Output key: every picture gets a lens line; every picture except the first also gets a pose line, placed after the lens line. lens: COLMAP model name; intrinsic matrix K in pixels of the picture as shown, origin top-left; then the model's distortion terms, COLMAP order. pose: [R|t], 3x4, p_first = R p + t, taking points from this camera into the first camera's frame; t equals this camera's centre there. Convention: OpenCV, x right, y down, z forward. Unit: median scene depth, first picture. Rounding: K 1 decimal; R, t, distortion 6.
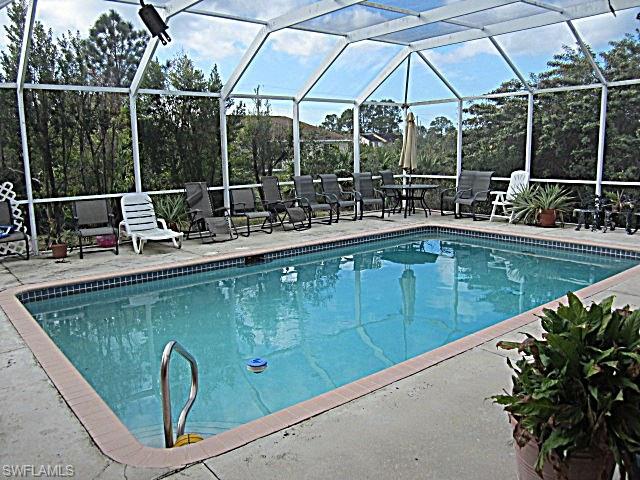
lens RADIAL K [[522.6, 0, 320.0], [0, 522.6, 240.0], [0, 0, 1]] dist [-0.051605, 0.014707]
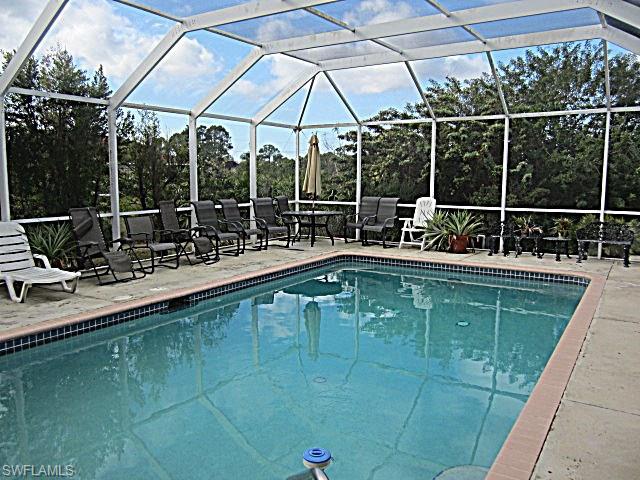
lens RADIAL K [[522.6, 0, 320.0], [0, 522.6, 240.0], [0, 0, 1]] dist [-0.051605, 0.014707]
pose [[0.944666, -0.015961, 0.327646, -0.143048], [0.032324, 0.998484, -0.044557, -0.013230], [-0.326438, 0.052682, 0.943749, 0.124669]]
